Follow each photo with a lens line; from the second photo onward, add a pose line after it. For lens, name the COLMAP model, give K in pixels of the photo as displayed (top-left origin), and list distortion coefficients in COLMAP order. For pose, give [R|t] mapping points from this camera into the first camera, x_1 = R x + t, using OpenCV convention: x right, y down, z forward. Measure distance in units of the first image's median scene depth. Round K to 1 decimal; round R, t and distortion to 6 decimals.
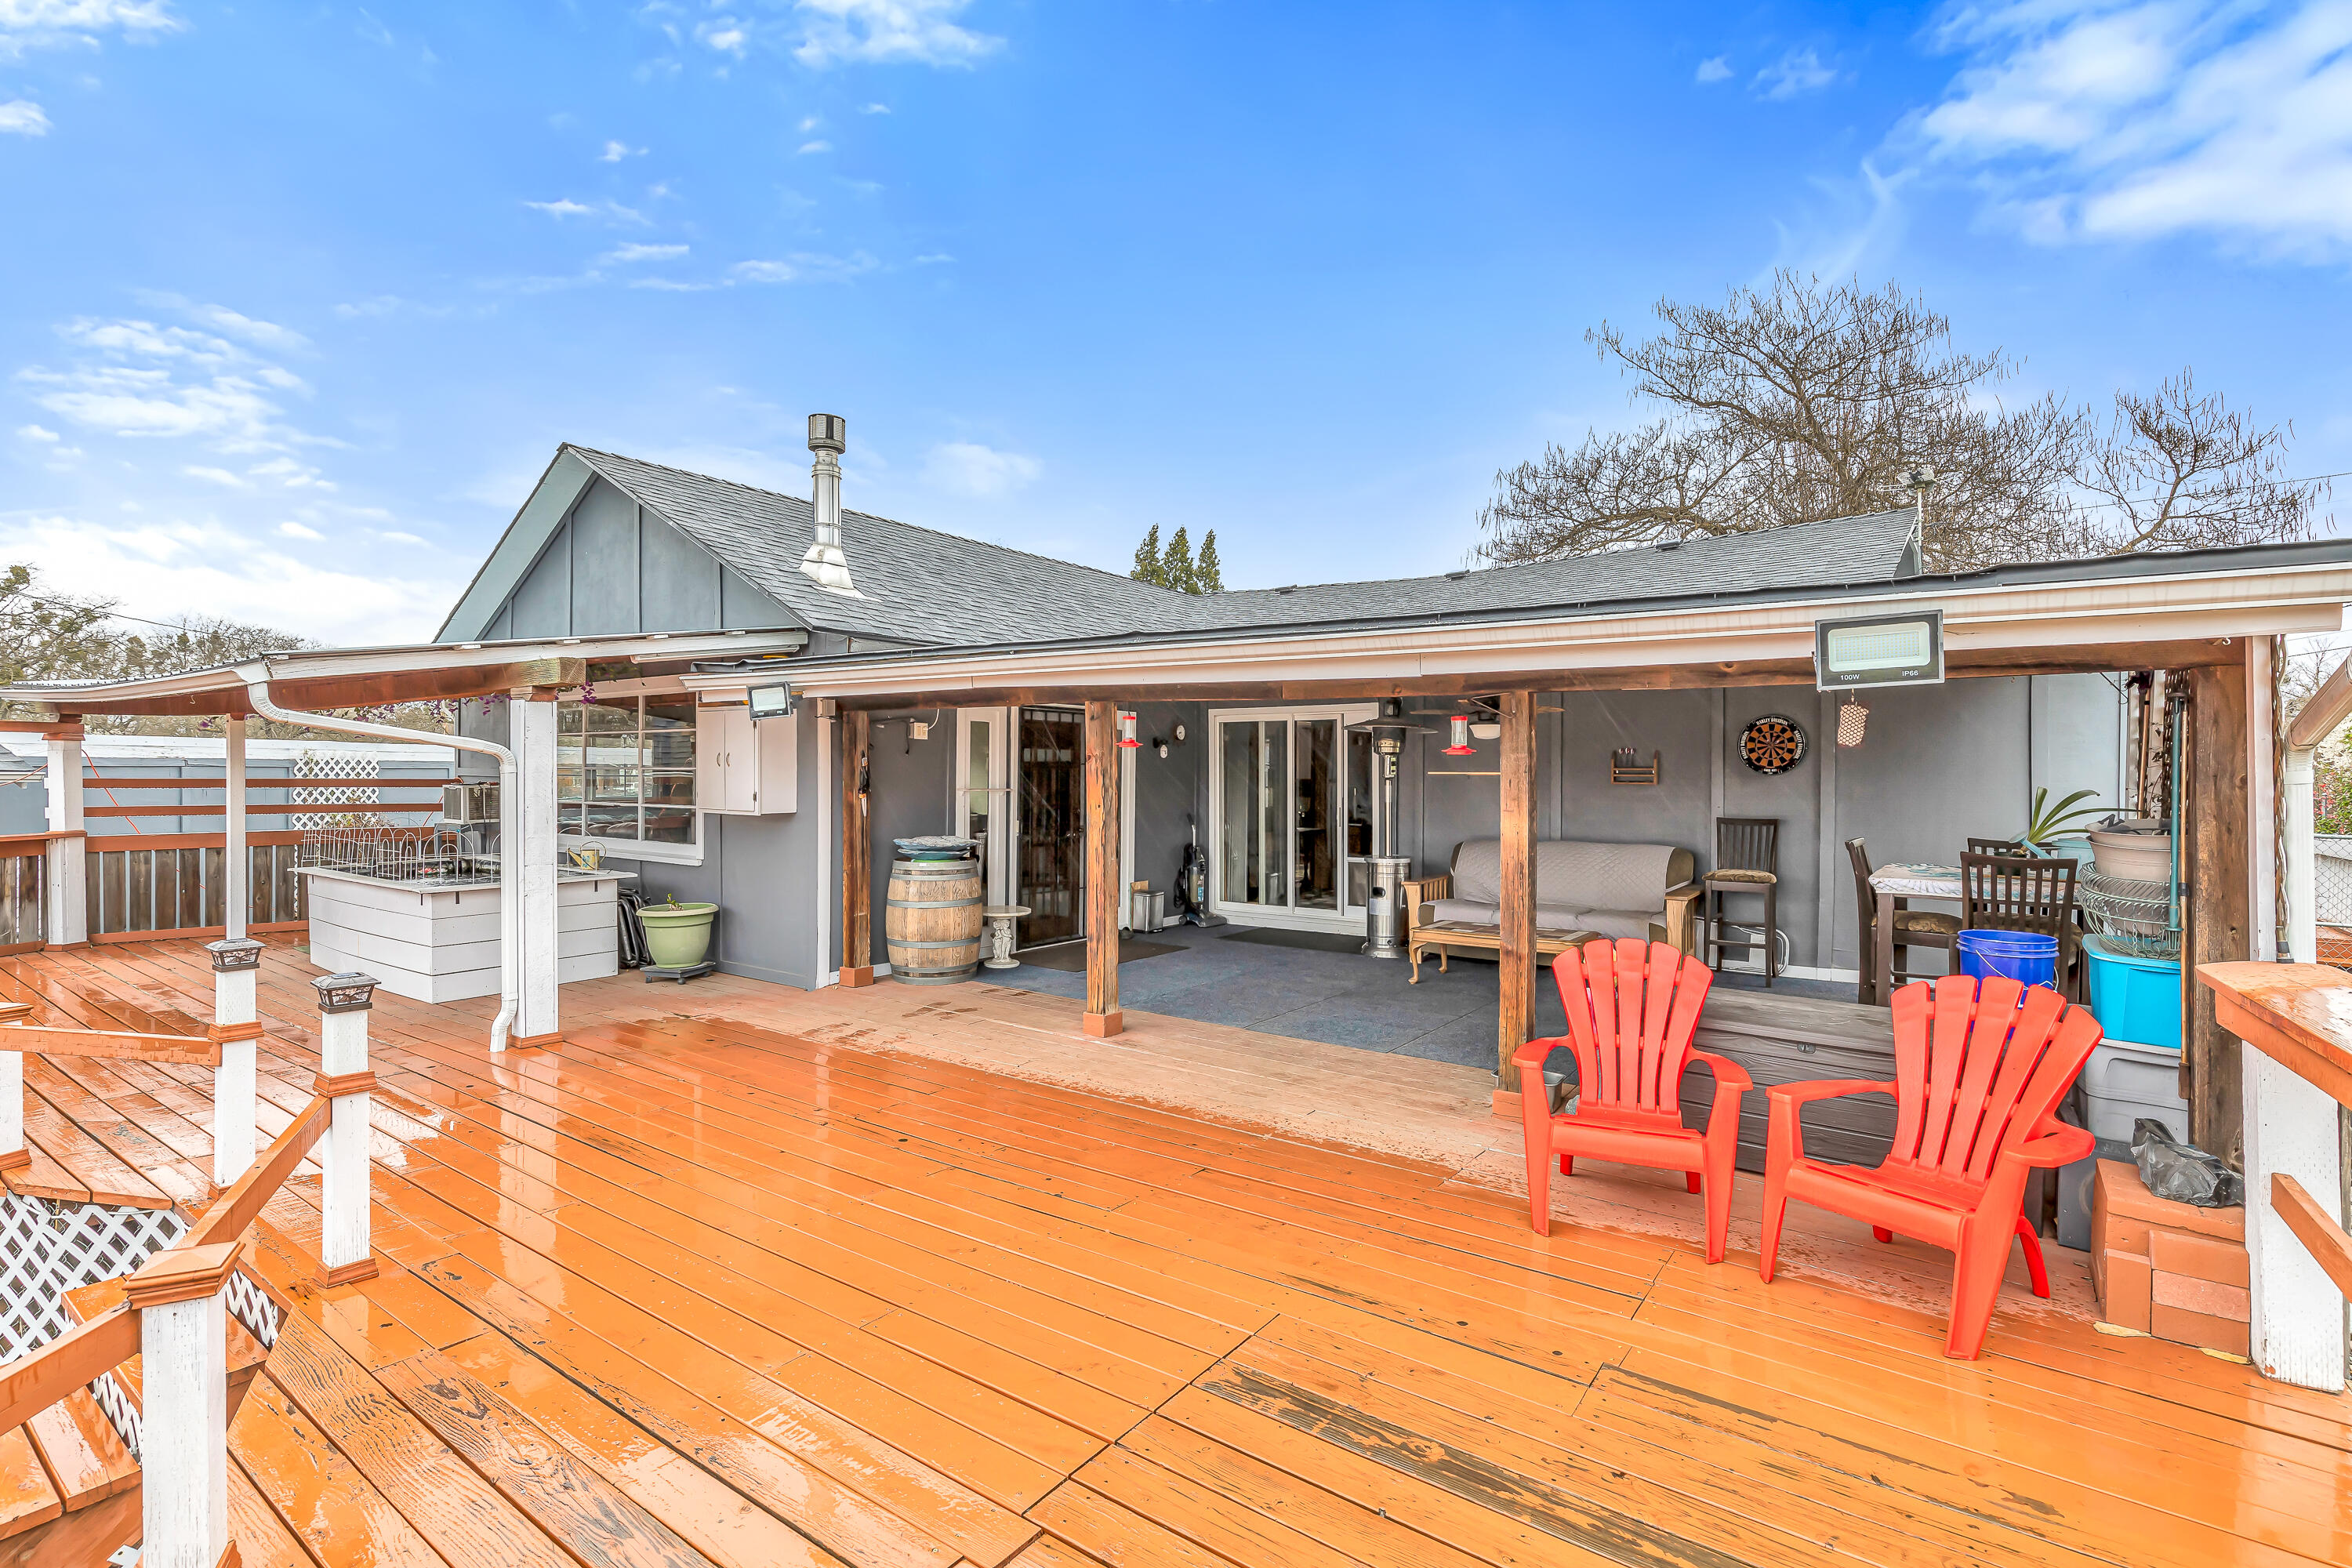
lens RADIAL K [[1091.7, 0, 1191.8], [0, 1091.7, 790.0], [0, 0, 1]] dist [0.001437, -0.000745]
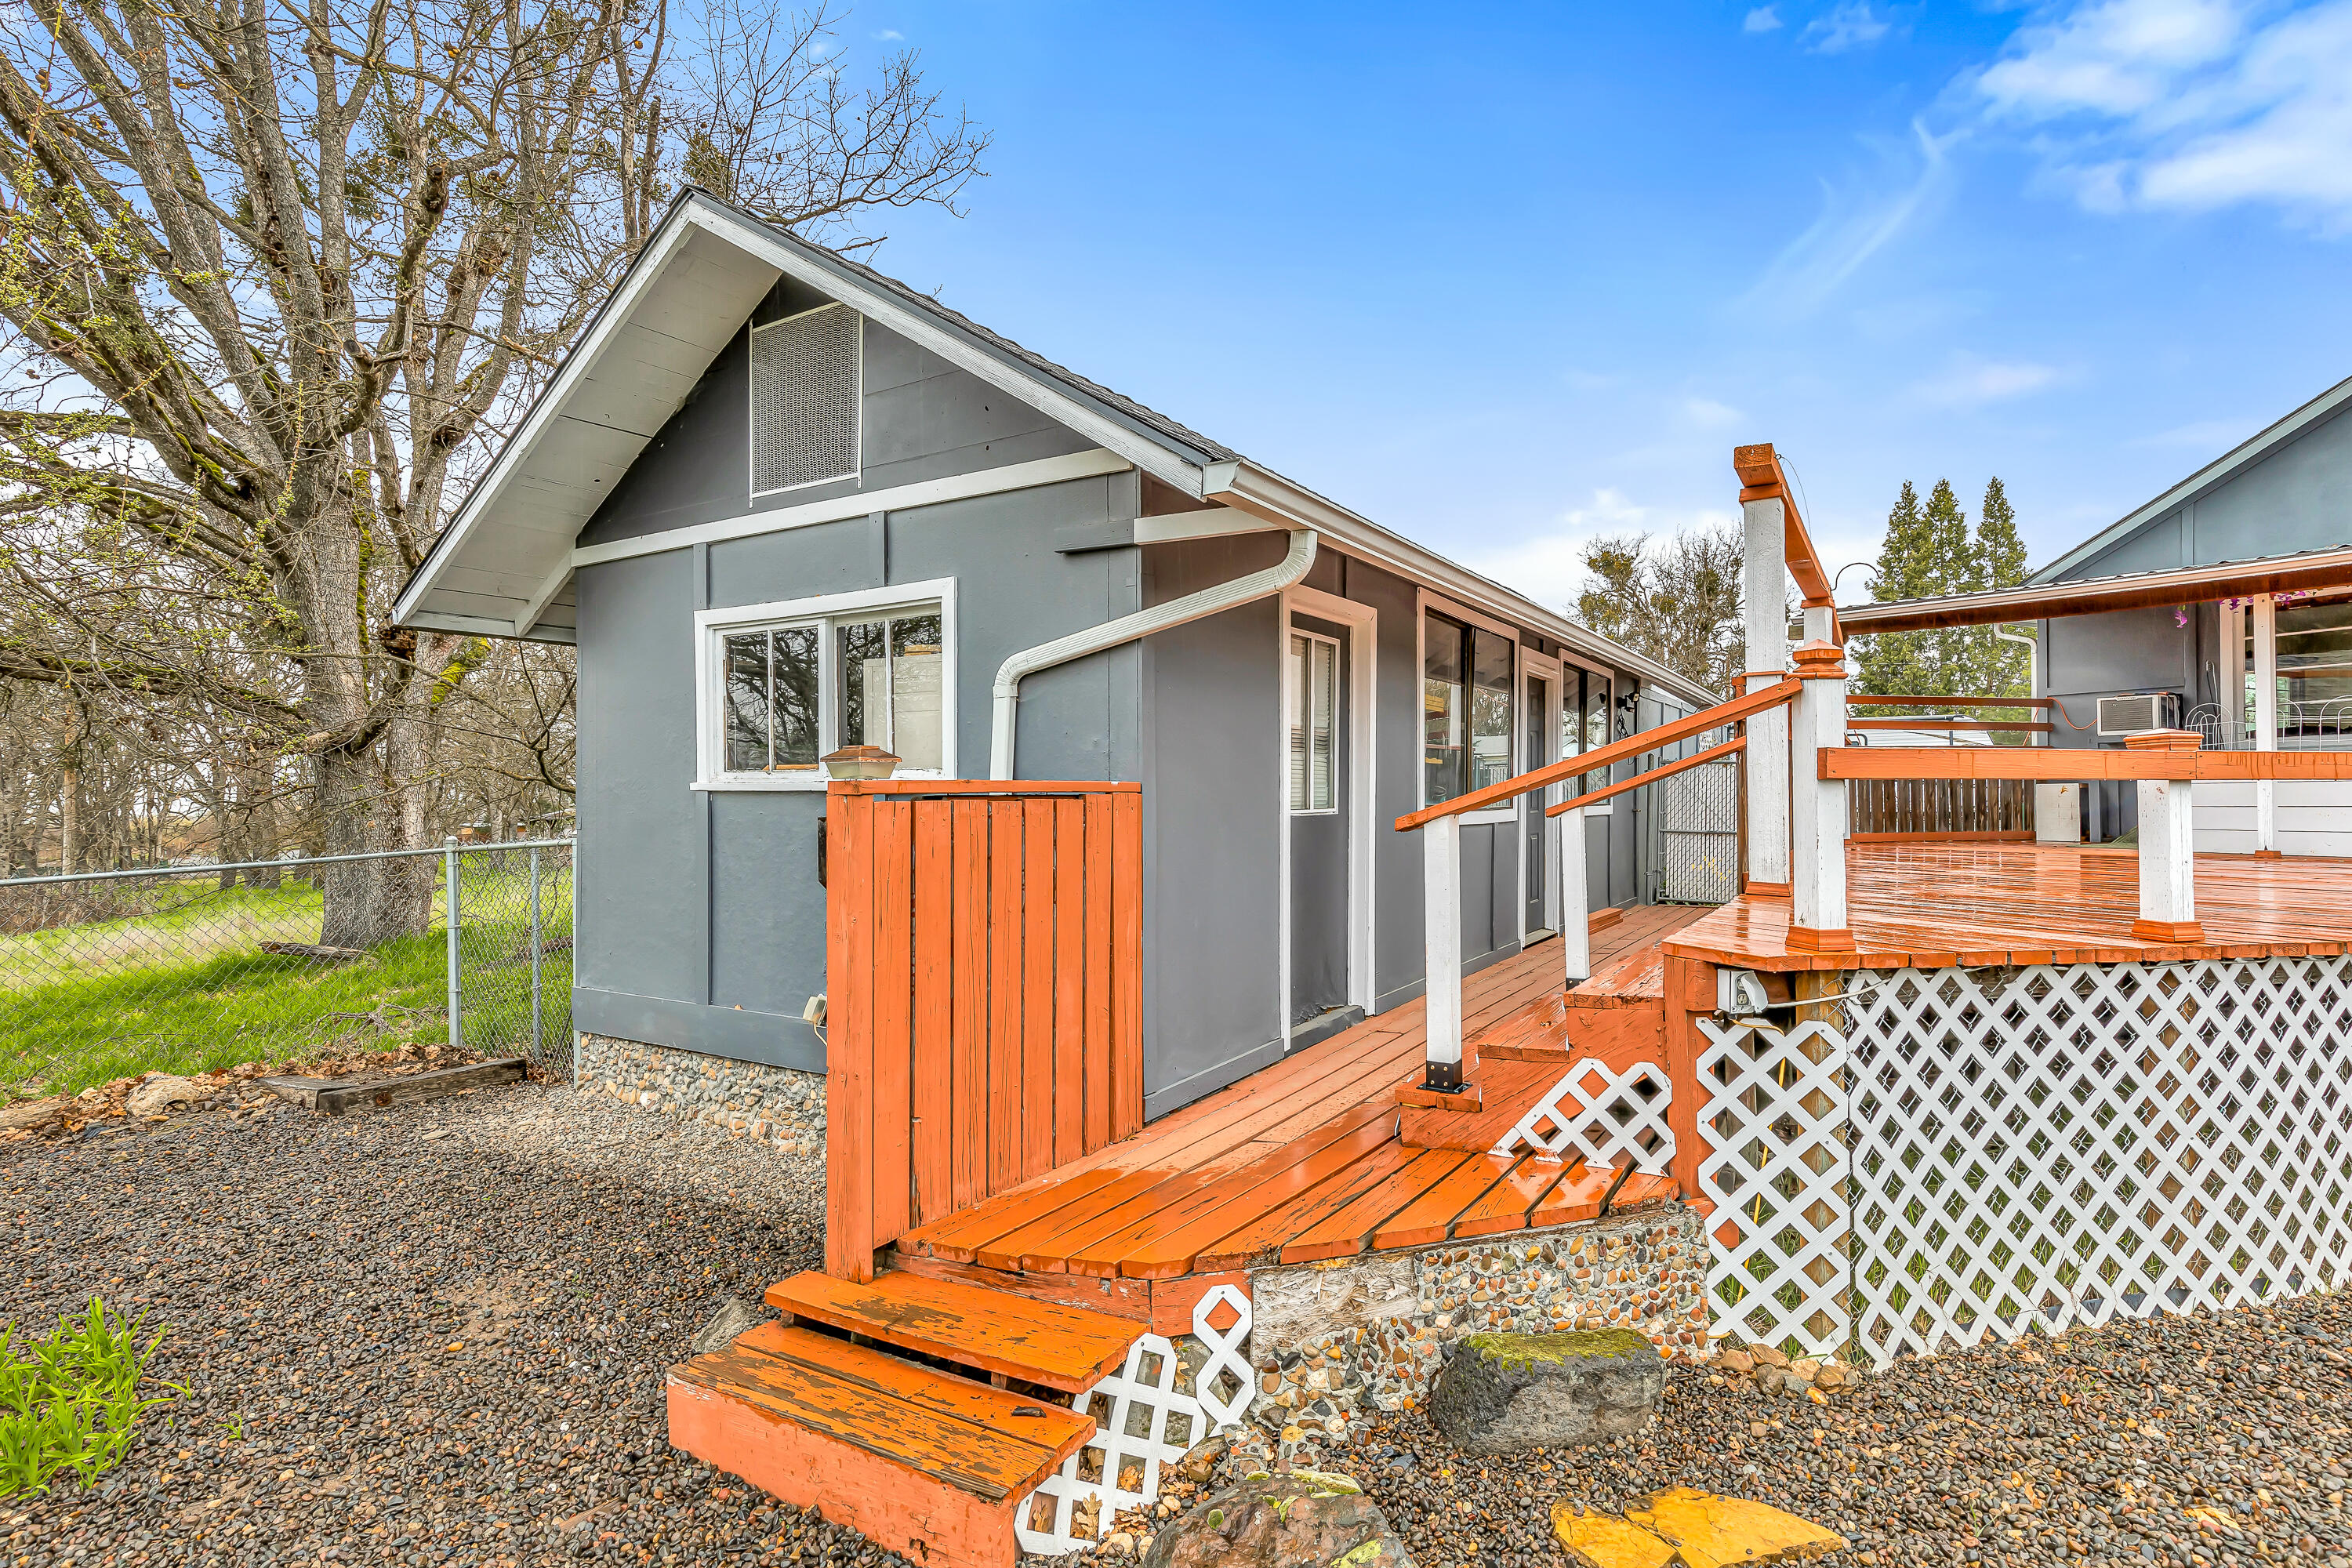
lens RADIAL K [[1137.8, 0, 1178.7], [0, 1137.8, 795.2], [0, 0, 1]] dist [0.010629, -0.000810]
pose [[0.903763, -0.019041, -0.427609, -1.253088], [0.010353, 0.999690, -0.022633, 0.128181], [0.427908, 0.016028, 0.903680, -0.395451]]
